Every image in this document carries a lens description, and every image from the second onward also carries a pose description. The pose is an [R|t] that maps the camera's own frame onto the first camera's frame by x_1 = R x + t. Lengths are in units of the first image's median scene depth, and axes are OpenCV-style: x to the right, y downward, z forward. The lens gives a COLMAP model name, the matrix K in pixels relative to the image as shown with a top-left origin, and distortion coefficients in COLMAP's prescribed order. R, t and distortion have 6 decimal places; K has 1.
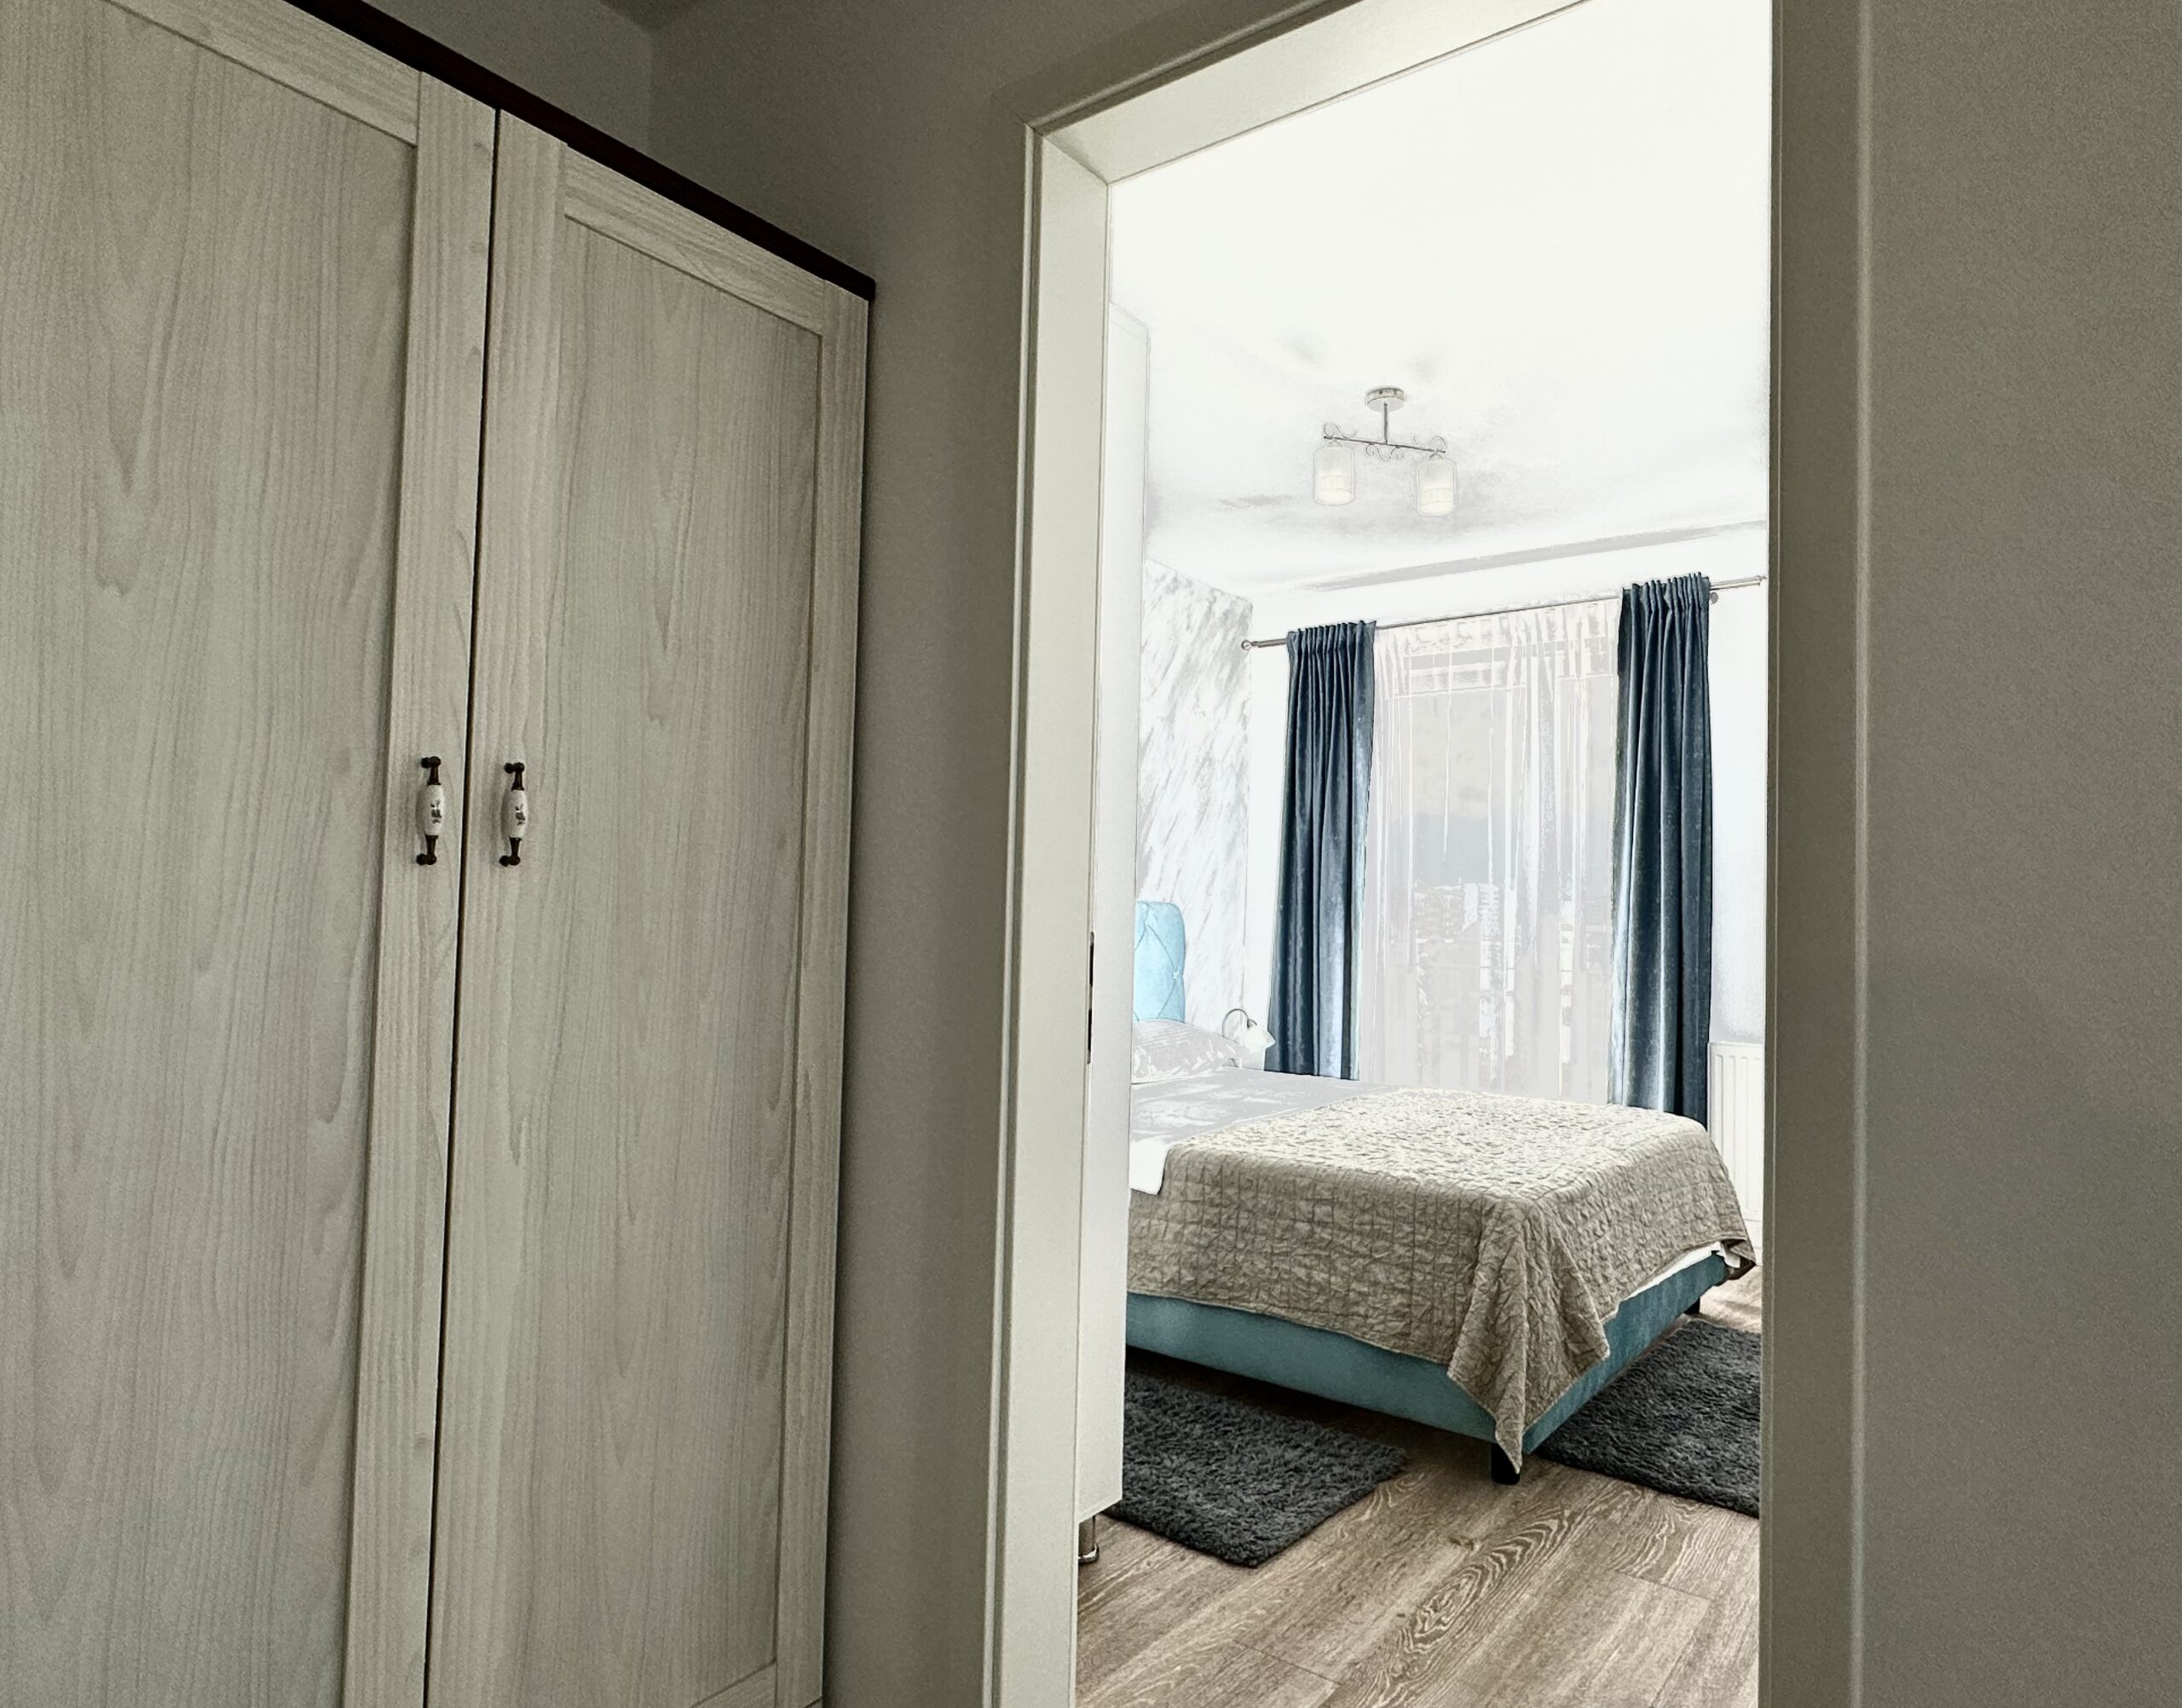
lens RADIAL K [[1320.7, 0, 1132.3], [0, 1320.7, 856.0], [0, 0, 1]] dist [-0.000380, 0.000039]
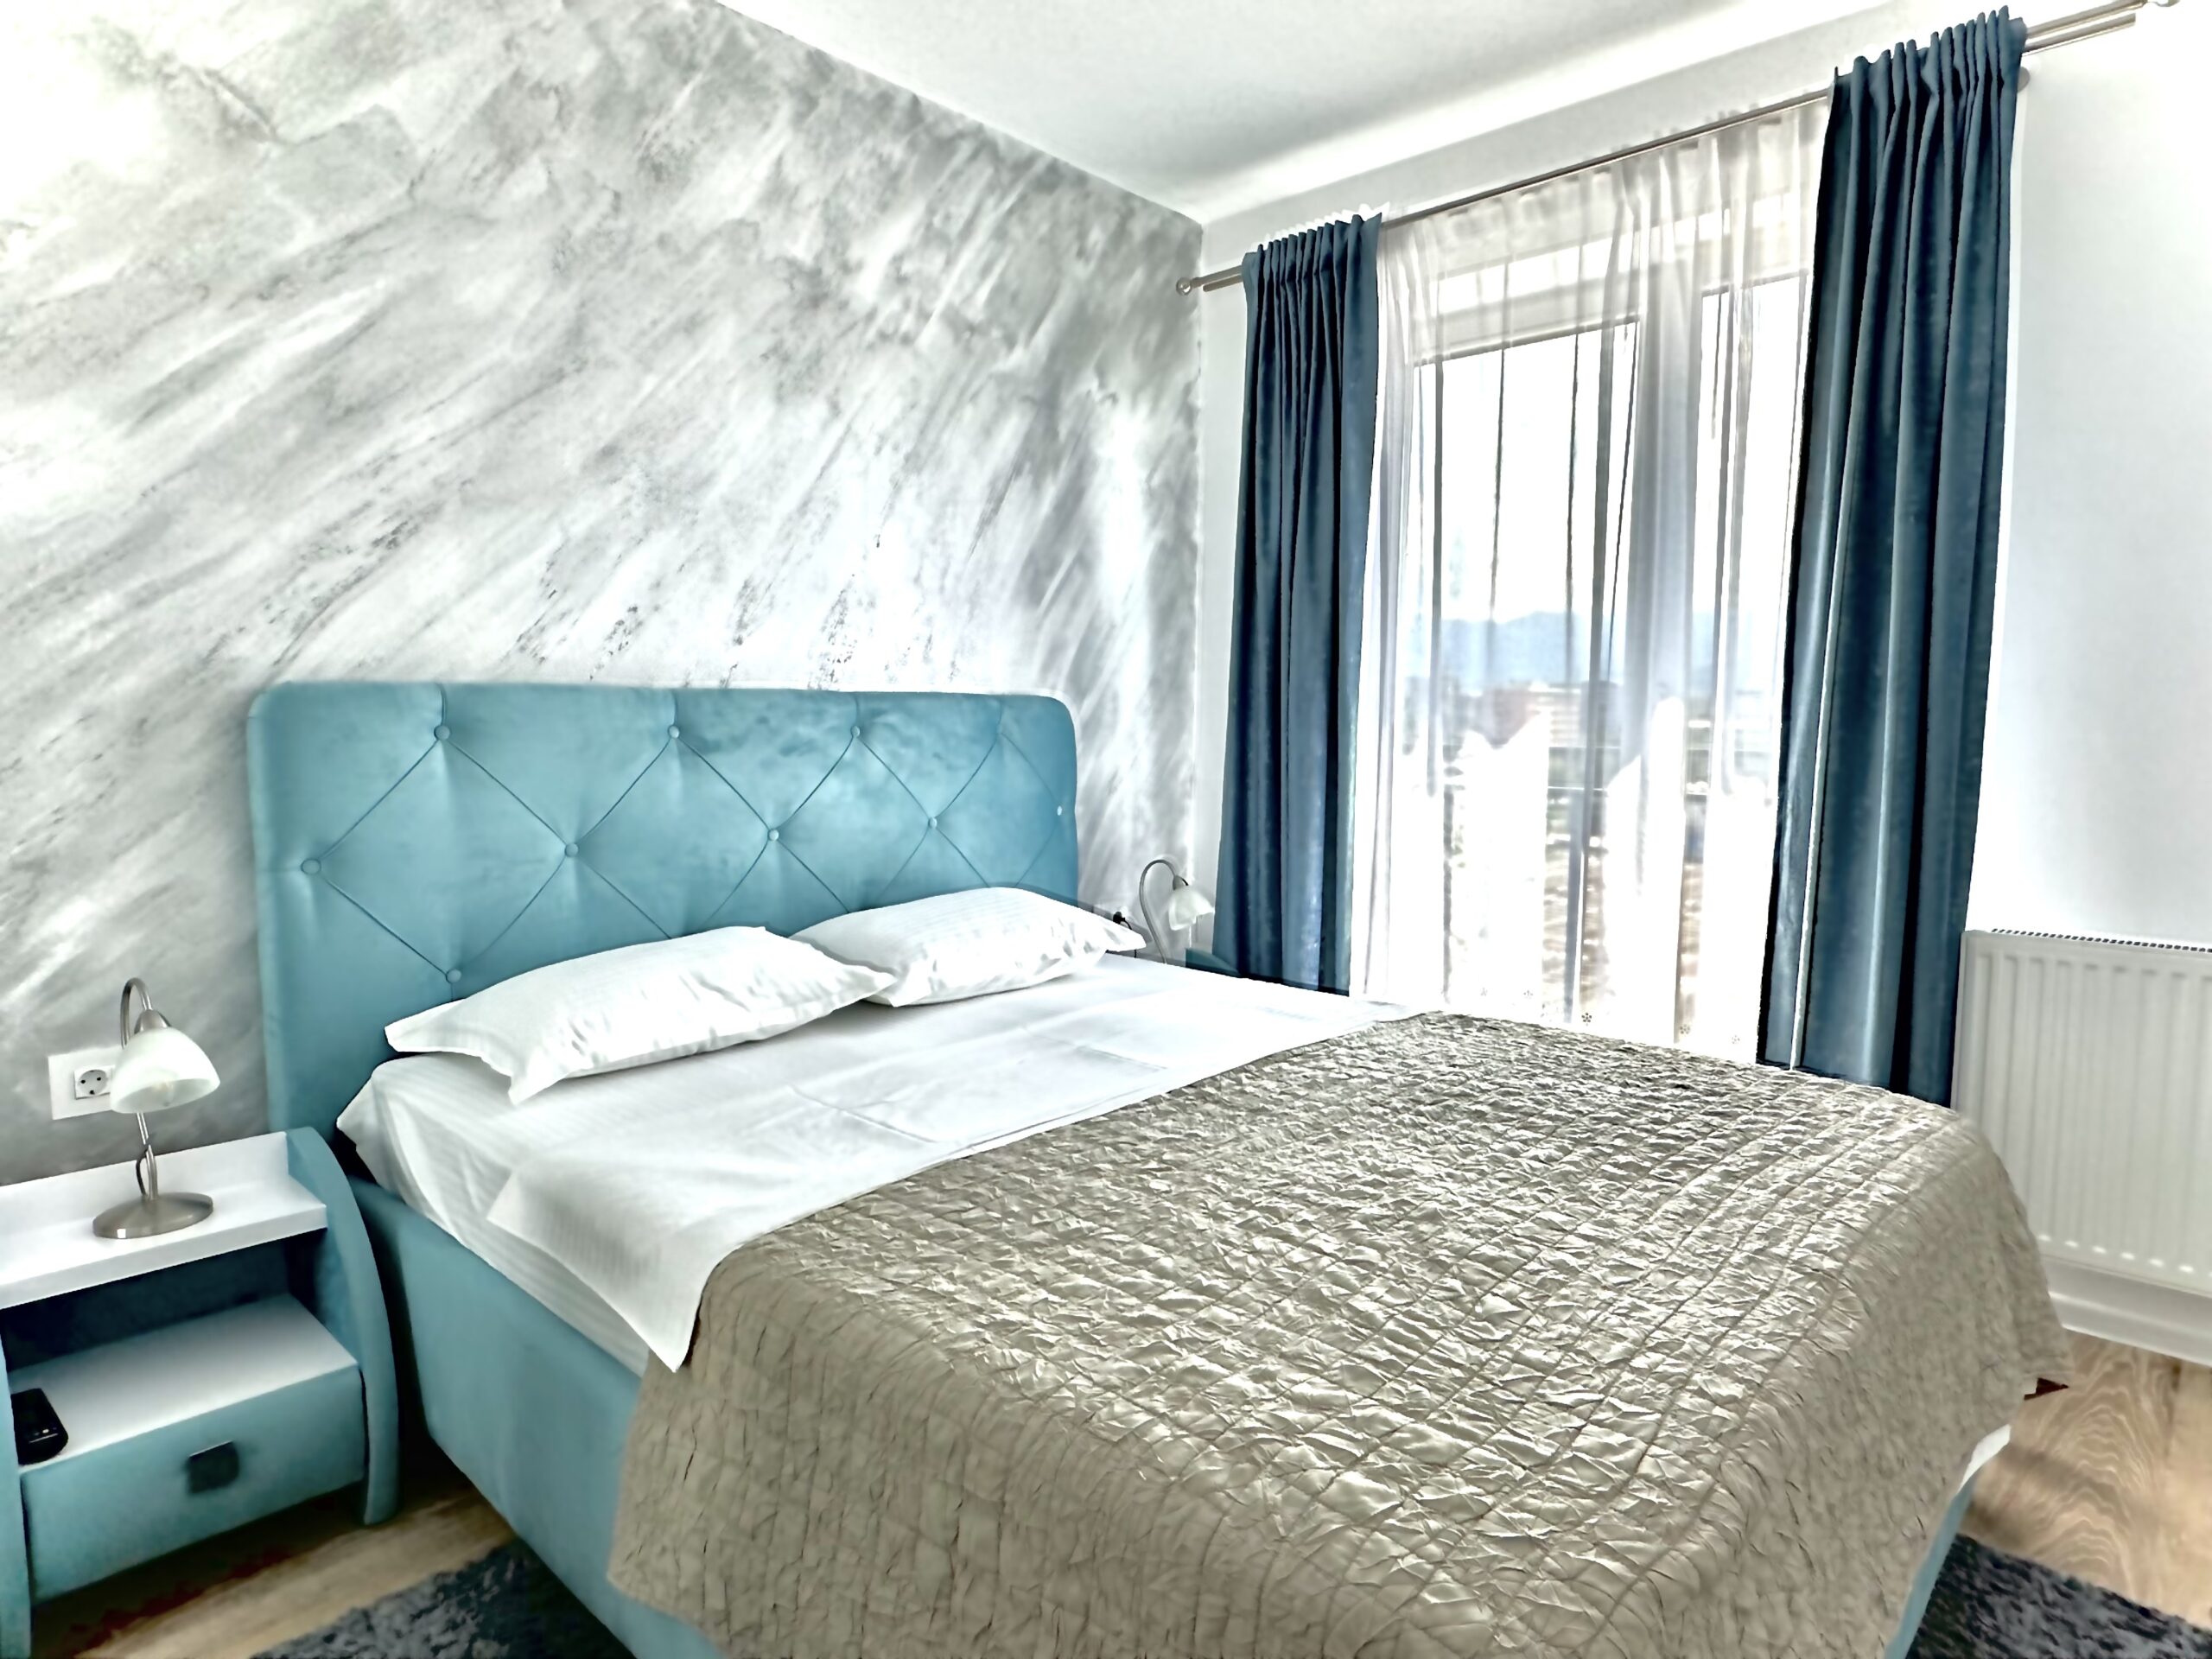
lens RADIAL K [[1270.6, 0, 1101.9], [0, 1270.6, 839.6], [0, 0, 1]] dist [-0.005866, 0.001348]
pose [[0.993345, -0.009394, -0.114795, 0.142203], [0.025050, 0.990431, 0.135716, 0.023682], [0.112422, -0.137689, 0.984075, 0.446970]]
